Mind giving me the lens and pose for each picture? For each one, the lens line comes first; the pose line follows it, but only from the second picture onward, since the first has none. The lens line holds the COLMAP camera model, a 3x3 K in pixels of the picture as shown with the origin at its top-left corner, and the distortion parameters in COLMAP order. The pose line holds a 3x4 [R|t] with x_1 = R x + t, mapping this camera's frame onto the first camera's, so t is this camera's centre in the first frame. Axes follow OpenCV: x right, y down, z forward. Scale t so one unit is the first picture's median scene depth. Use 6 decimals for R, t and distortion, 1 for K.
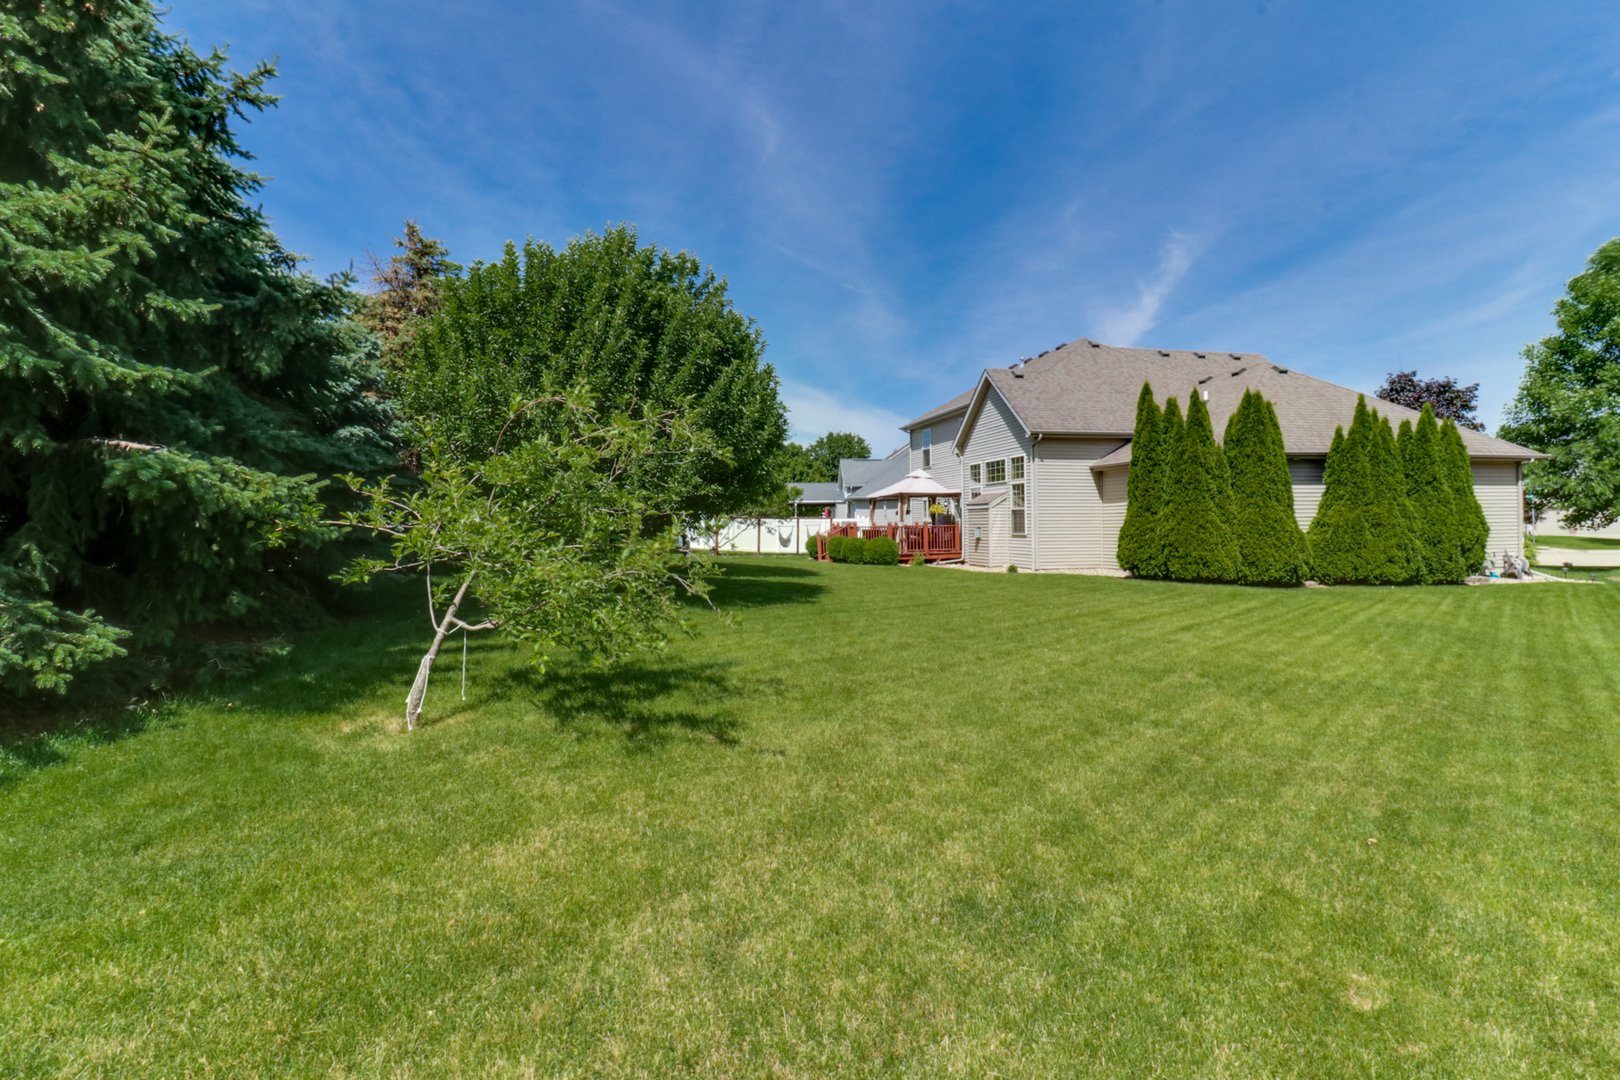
lens RADIAL K [[824.5, 0, 813.4], [0, 824.5, 531.9], [0, 0, 1]] dist [0.002950, -0.005401]
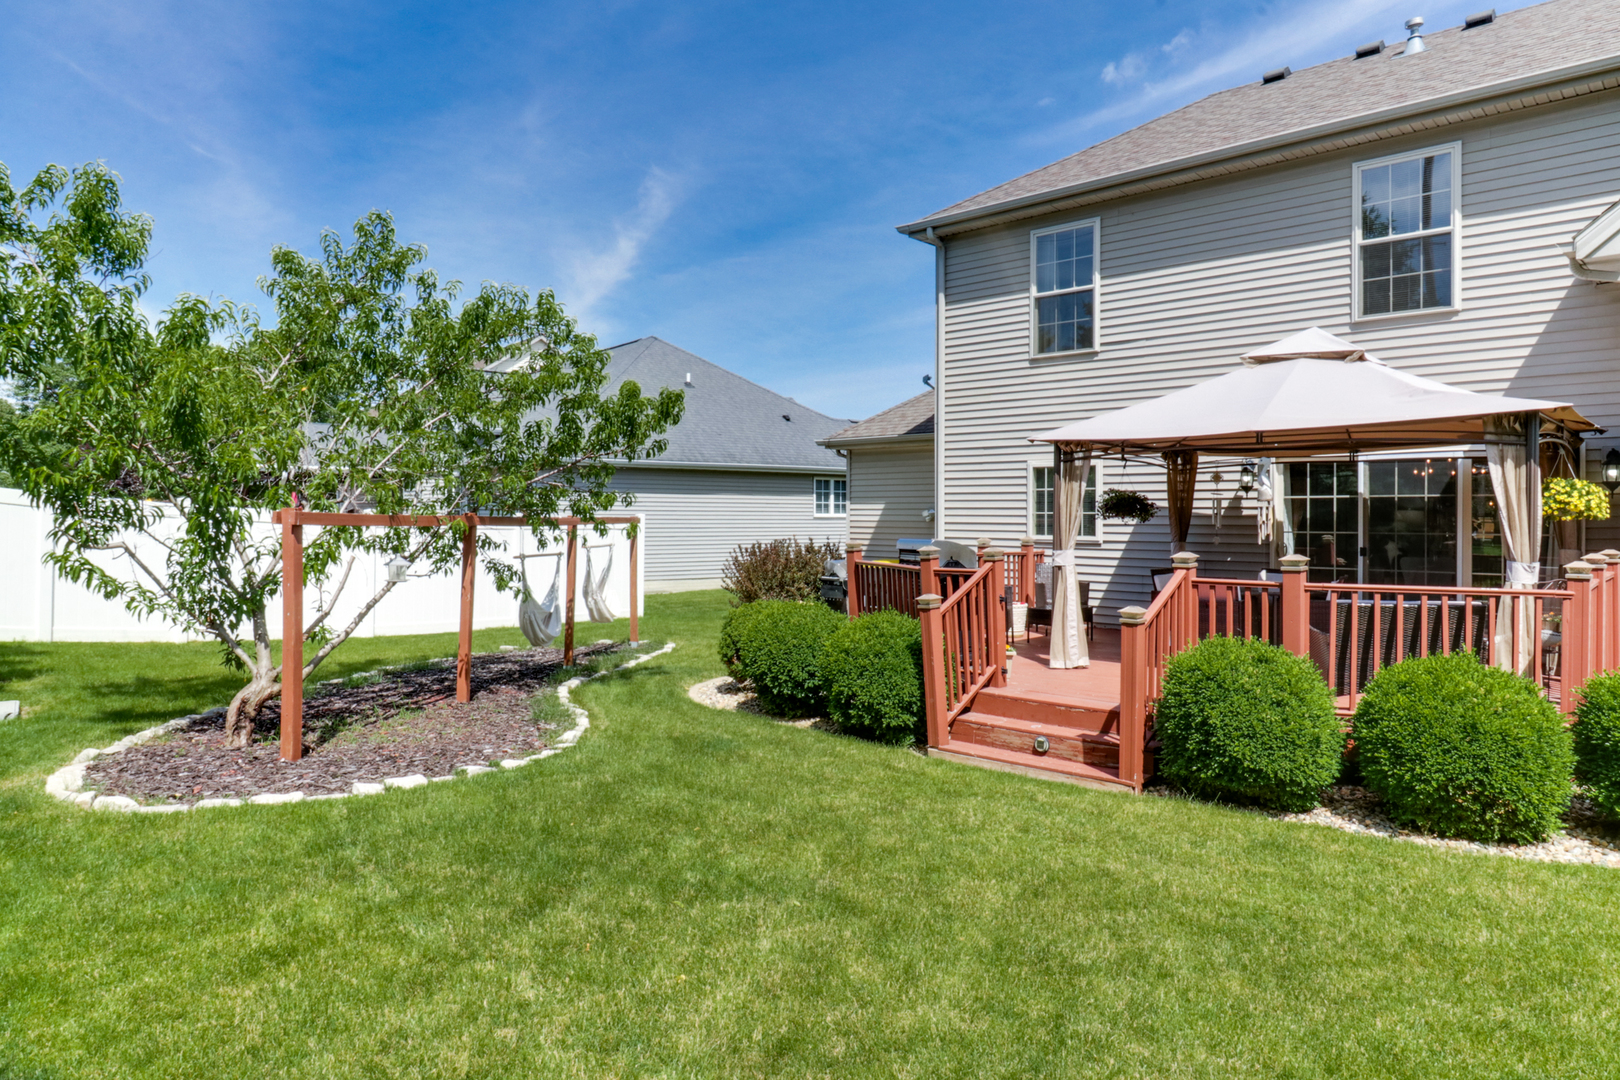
lens RADIAL K [[1037.8, 0, 803.7], [0, 1037.8, 532.5], [0, 0, 1]] dist [0.009493, -0.006140]
pose [[0.829369, 0.008332, 0.558639, -0.196402], [-0.008811, 0.999960, -0.001833, -0.019026], [-0.558632, -0.003402, 0.829409, 1.014011]]
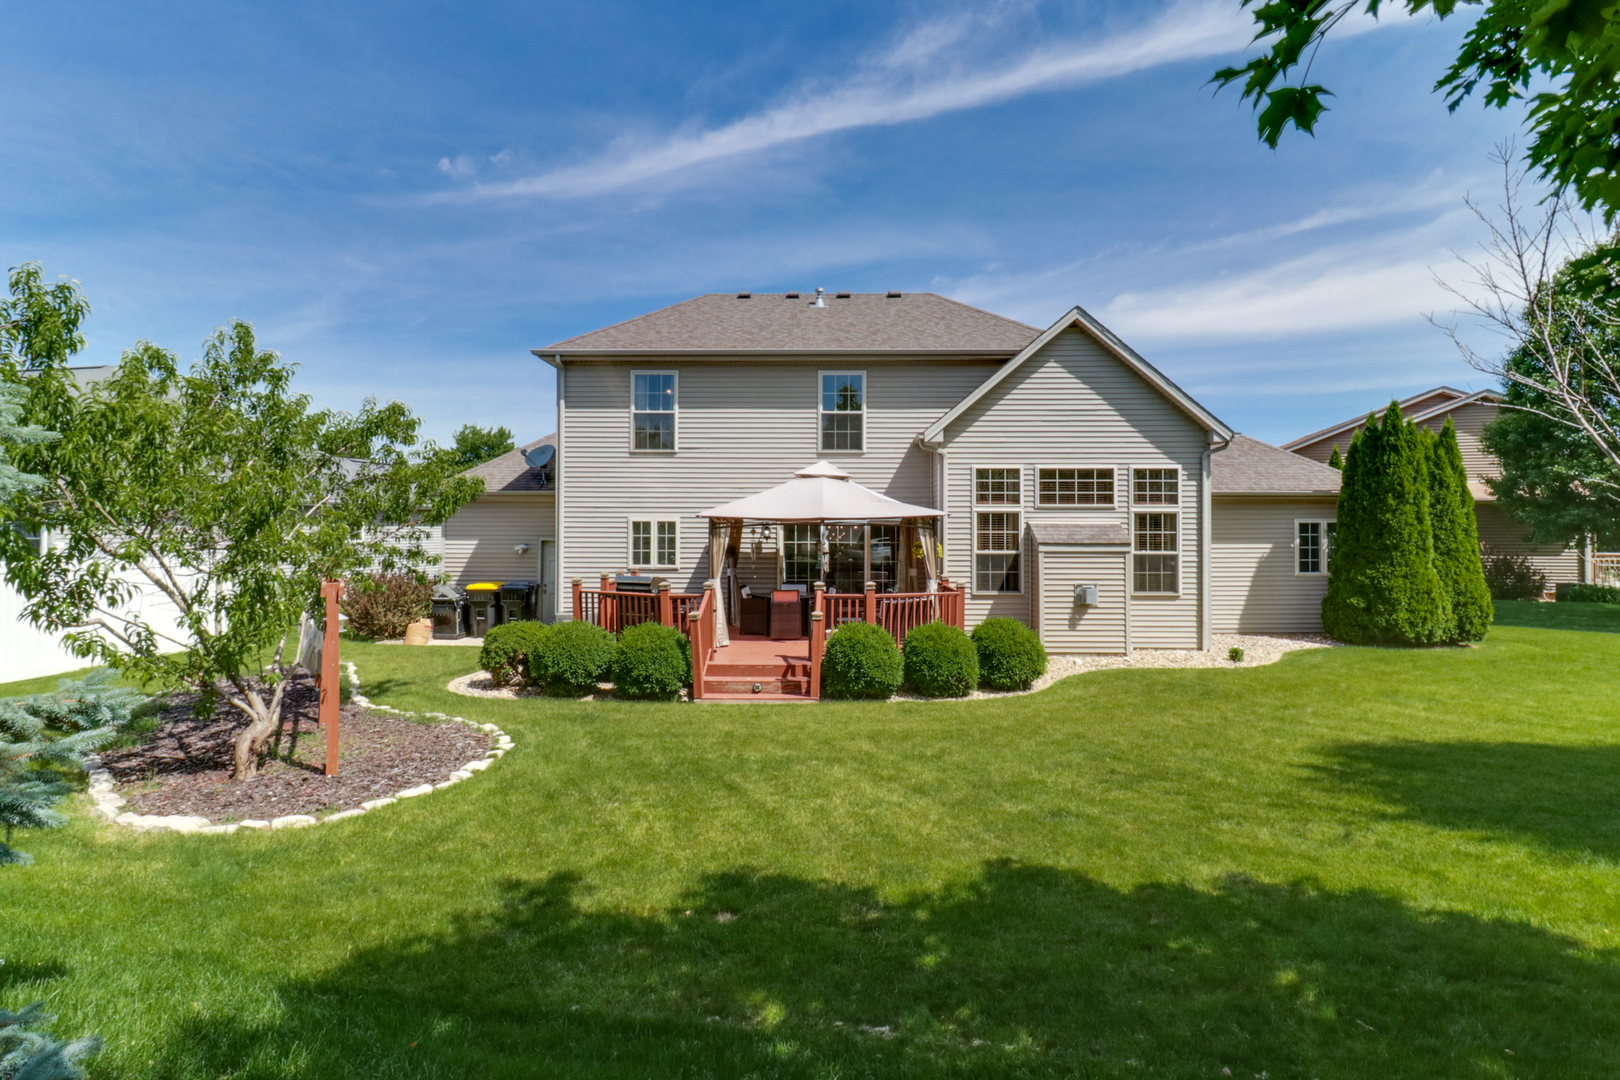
lens RADIAL K [[824.5, 0, 816.9], [0, 824.5, 533.4], [0, 0, 1]] dist [0.002950, -0.005401]
pose [[0.230959, 0.002470, 0.972960, -0.403988], [0.004881, 0.999981, -0.003697, -0.041054], [-0.972951, 0.005602, 0.230943, 1.091689]]
